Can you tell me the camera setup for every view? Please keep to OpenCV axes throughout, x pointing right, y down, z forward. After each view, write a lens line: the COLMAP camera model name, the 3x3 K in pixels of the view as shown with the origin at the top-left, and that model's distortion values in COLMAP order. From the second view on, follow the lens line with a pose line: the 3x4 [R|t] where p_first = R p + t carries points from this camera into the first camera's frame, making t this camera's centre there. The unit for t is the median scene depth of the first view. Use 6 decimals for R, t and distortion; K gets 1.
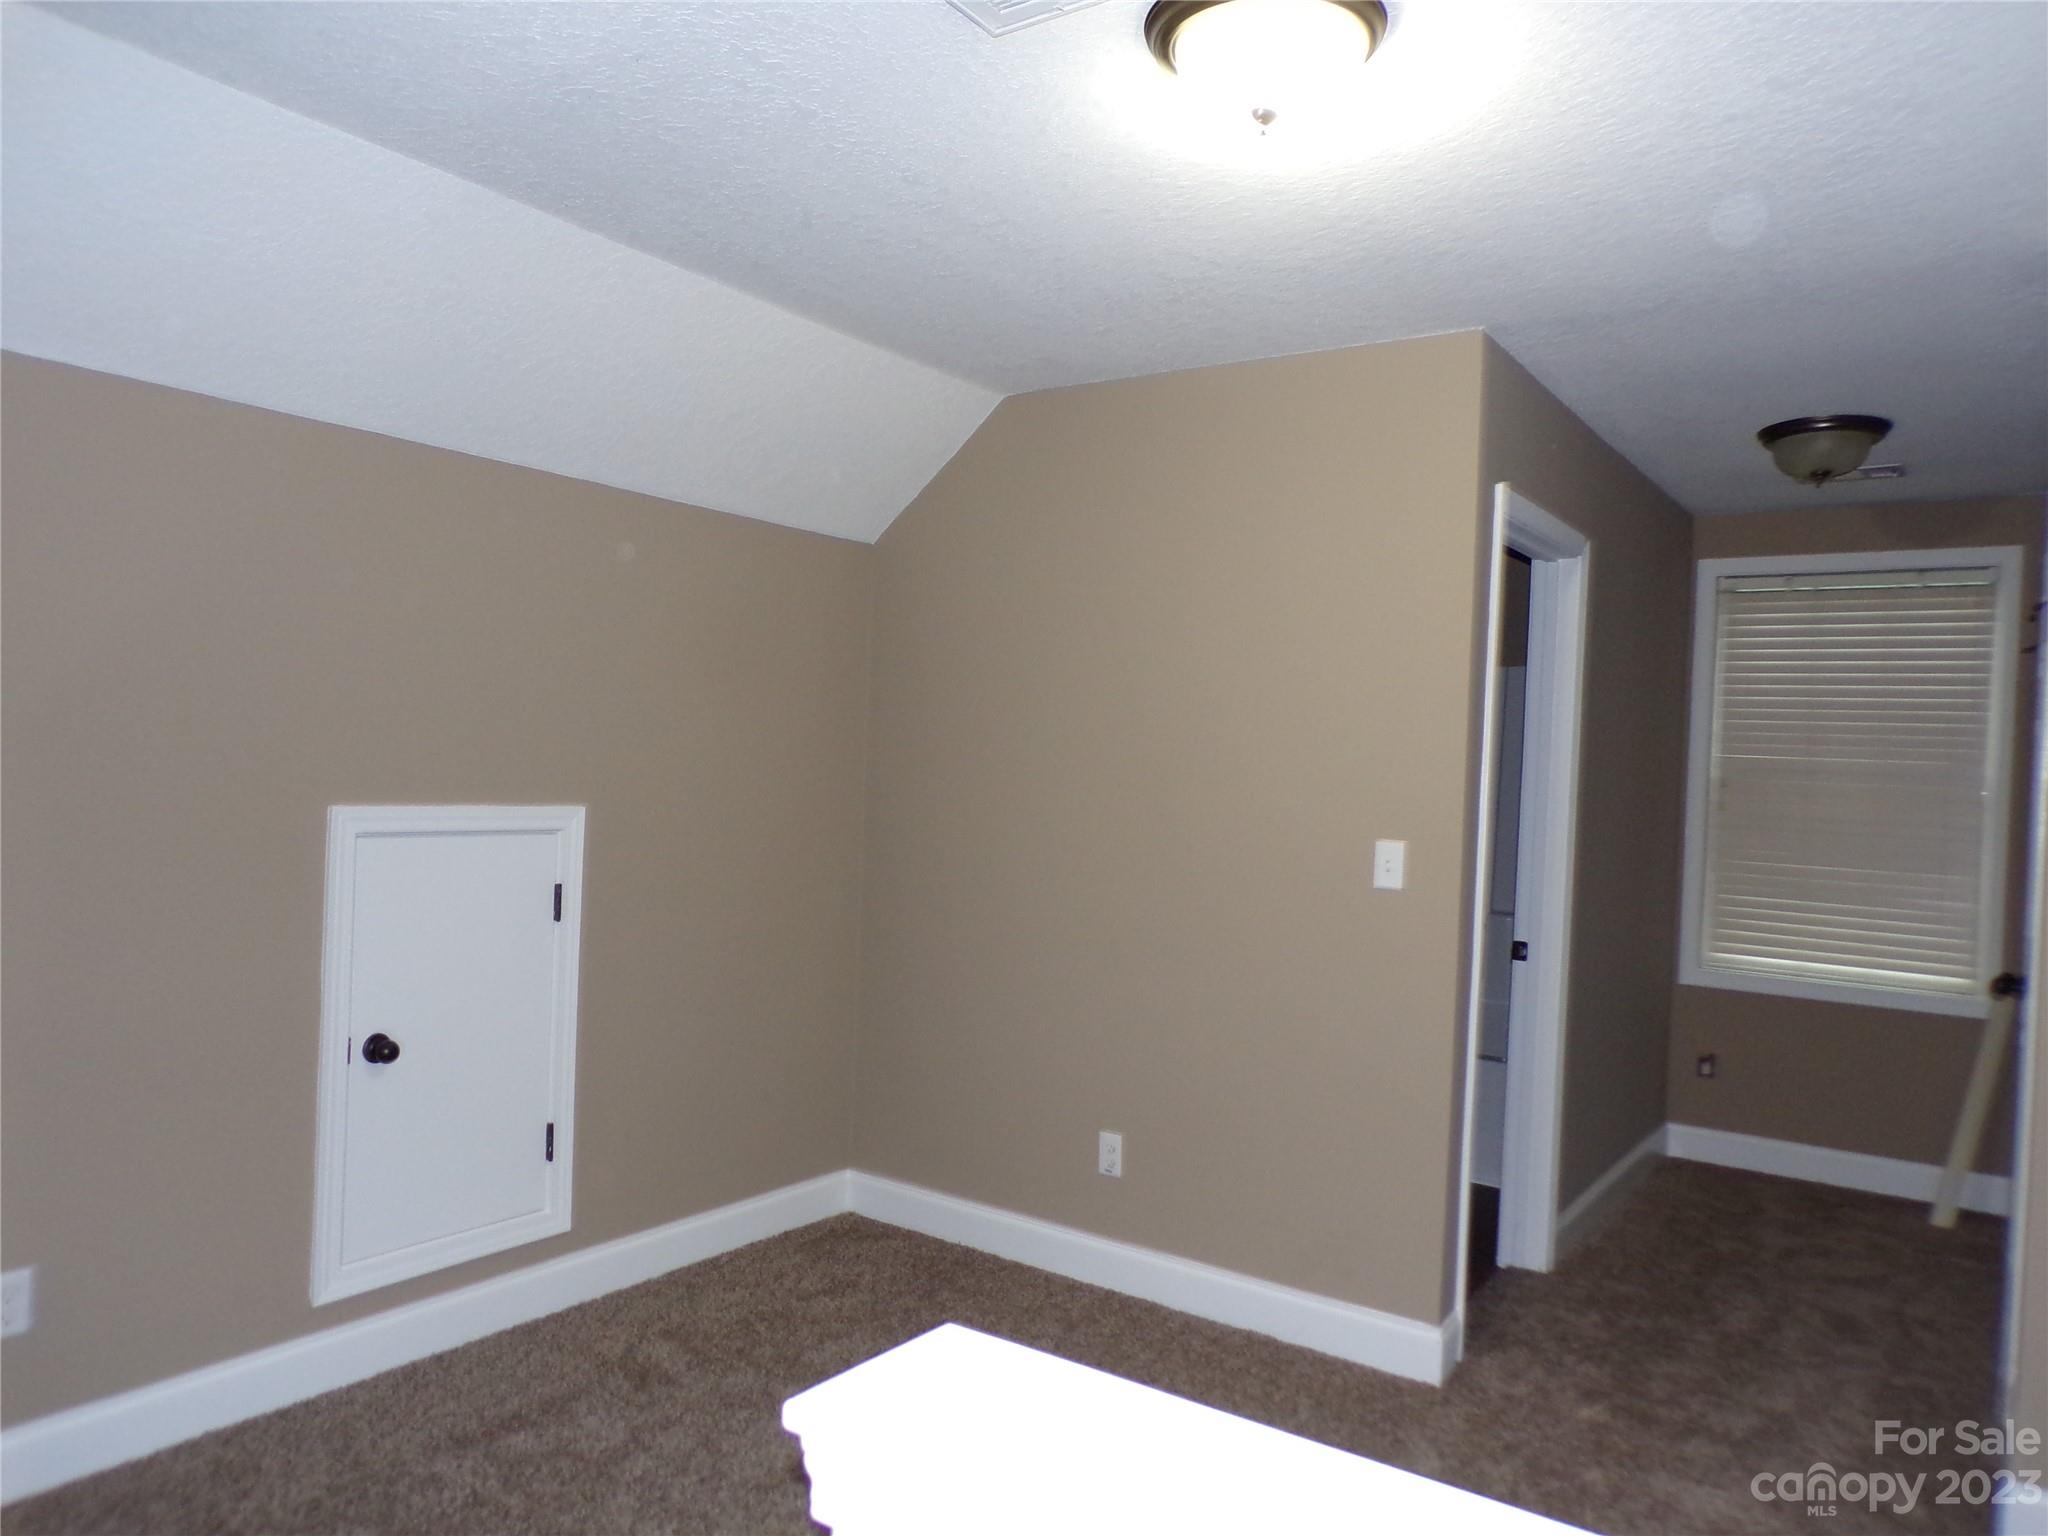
lens RADIAL K [[1394.5, 0, 1028.1], [0, 1394.5, 776.0], [0, 0, 1]] dist [-0.006895, 0.008153]
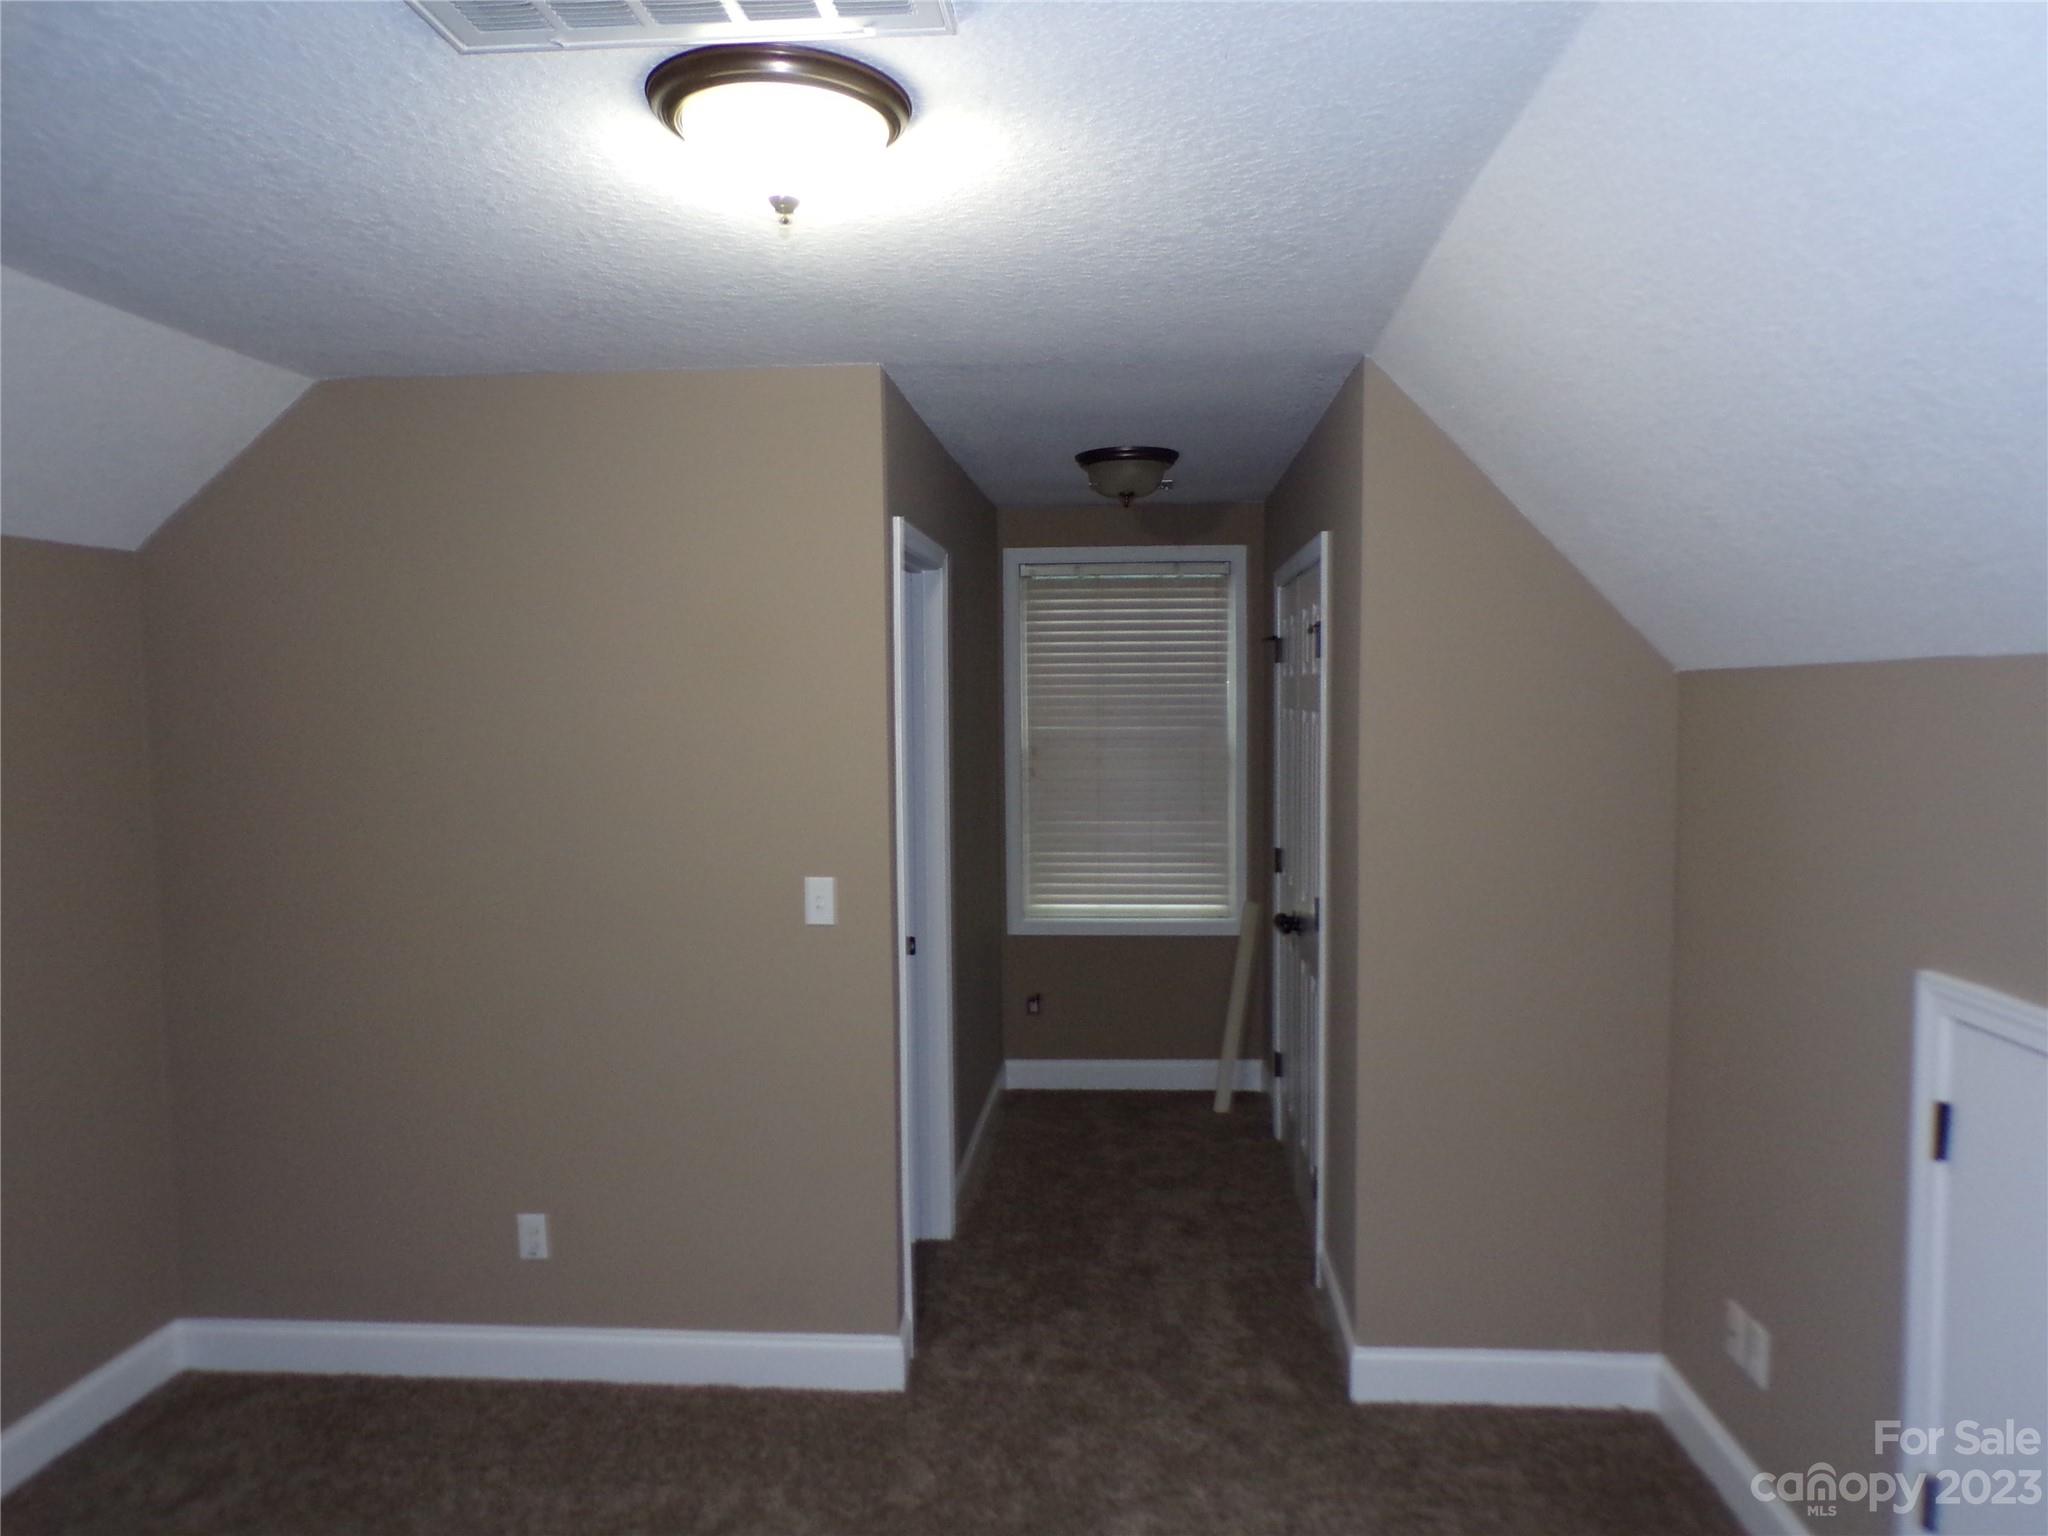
lens RADIAL K [[1392.9, 0, 1029.2], [0, 1392.9, 791.0], [0, 0, 1]] dist [0.007895, 0.006184]
pose [[0.860300, -0.085608, 0.502548, -0.092522], [0.052361, 0.995424, 0.079933, -0.074070], [-0.507091, -0.042452, 0.860846, 0.053507]]
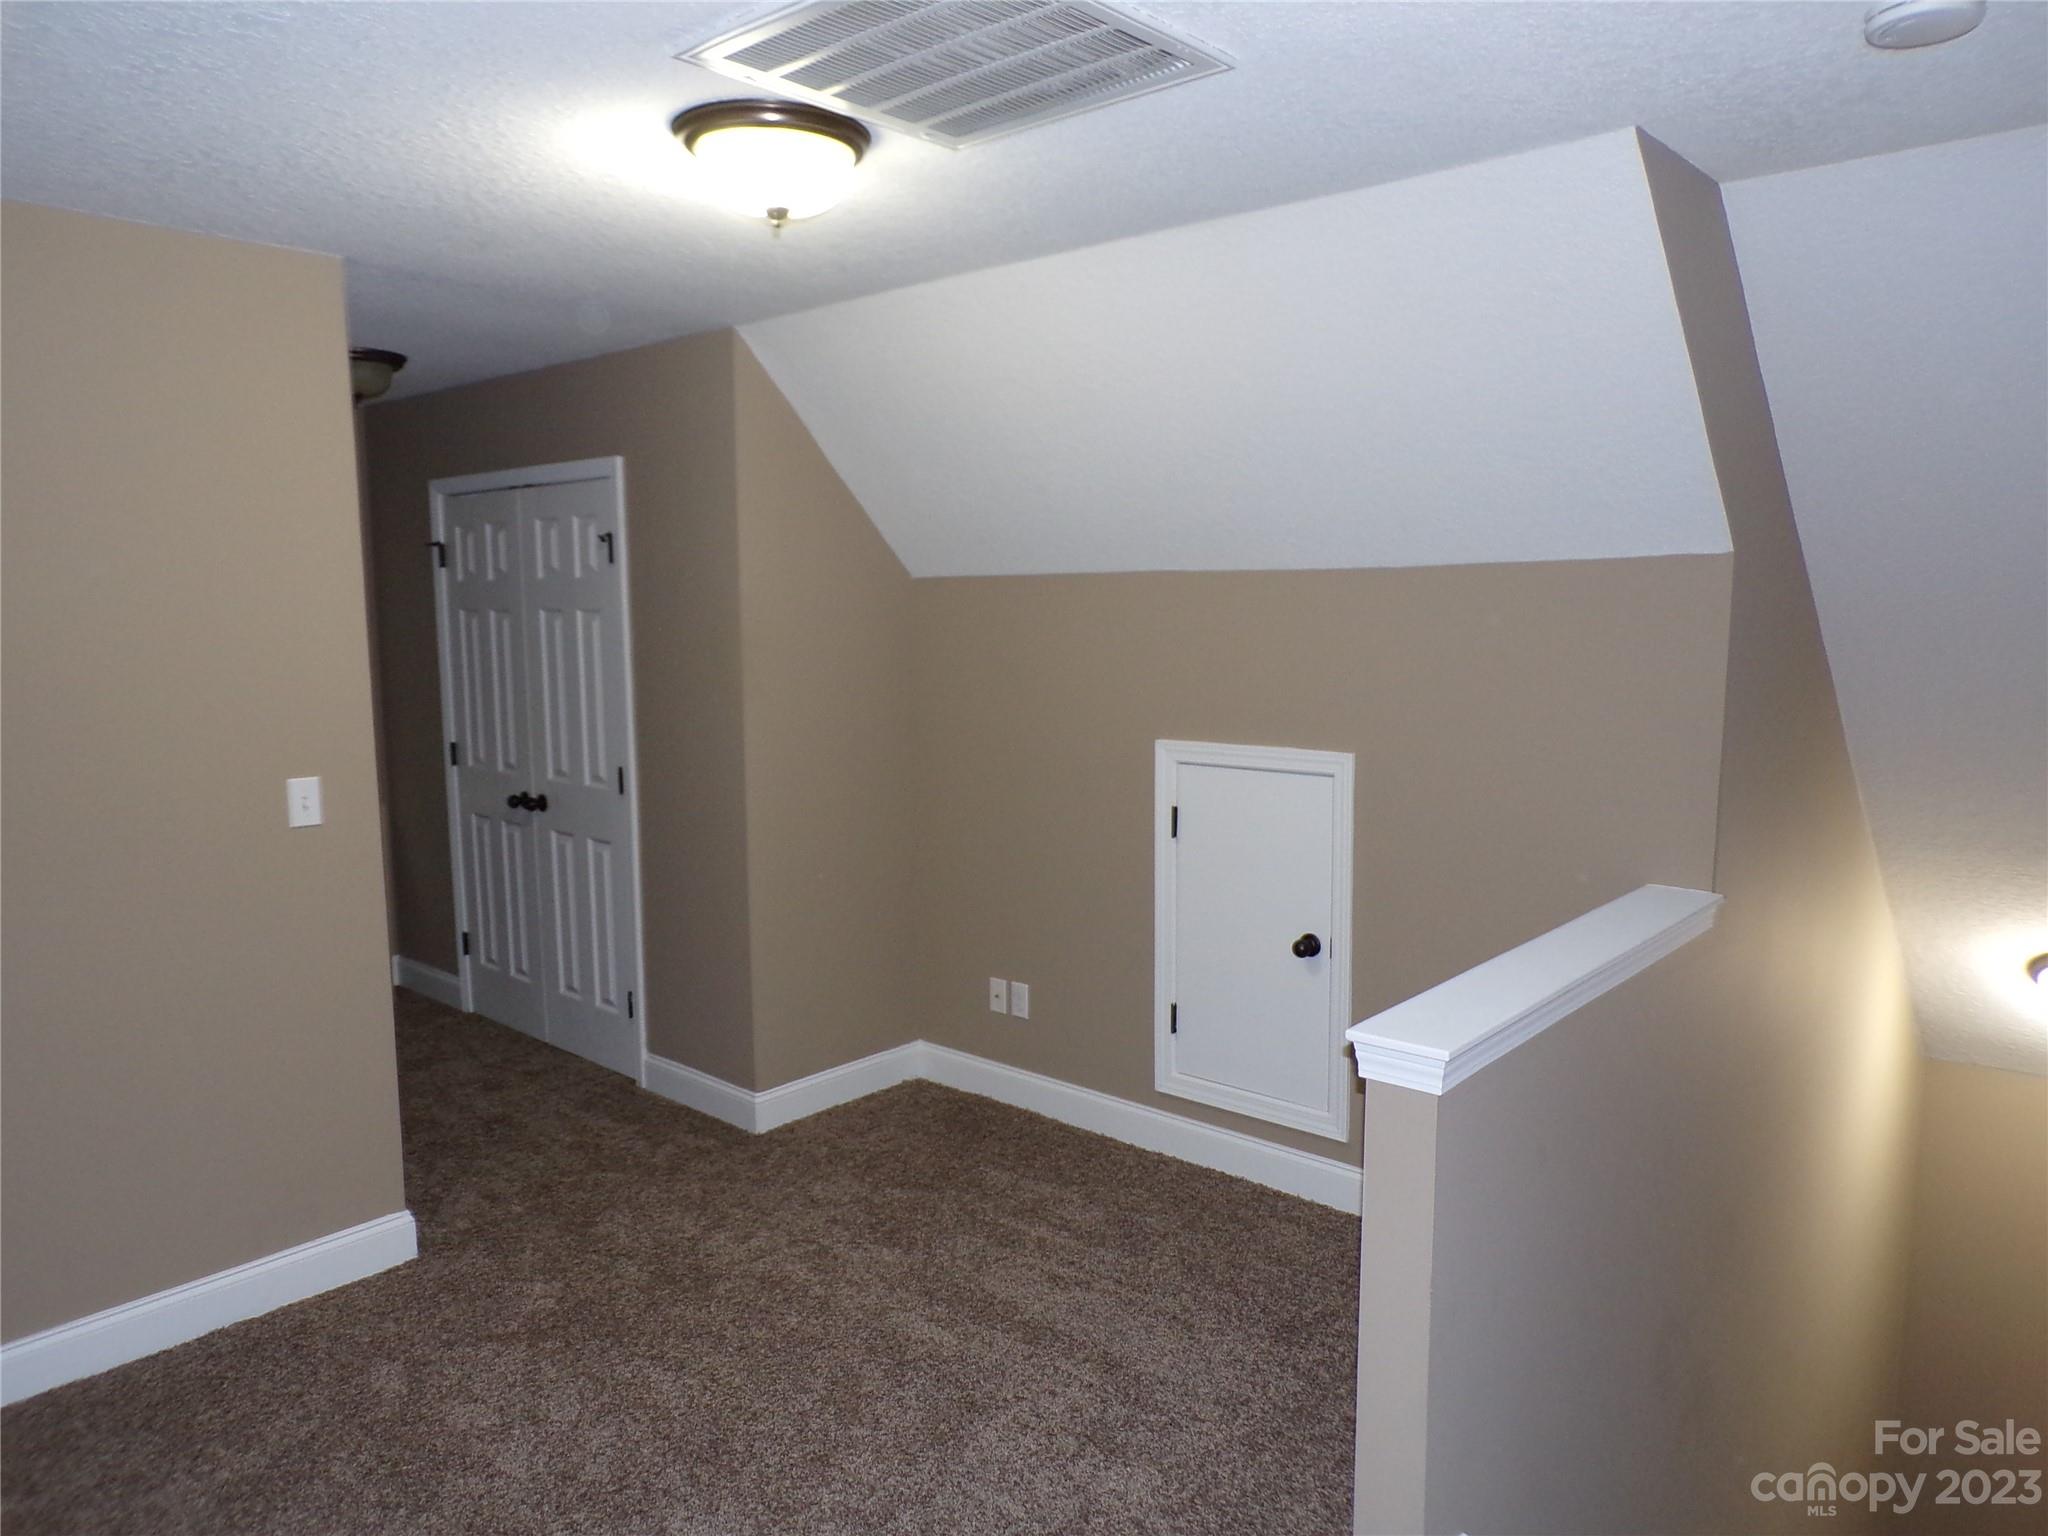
lens RADIAL K [[1394.5, 0, 1028.1], [0, 1394.5, 776.0], [0, 0, 1]] dist [-0.006895, 0.008153]
pose [[0.123005, -0.170072, 0.977725, -0.541250], [0.025591, 0.985422, 0.168191, -0.090225], [-0.992076, 0.004333, 0.125564, 0.312910]]
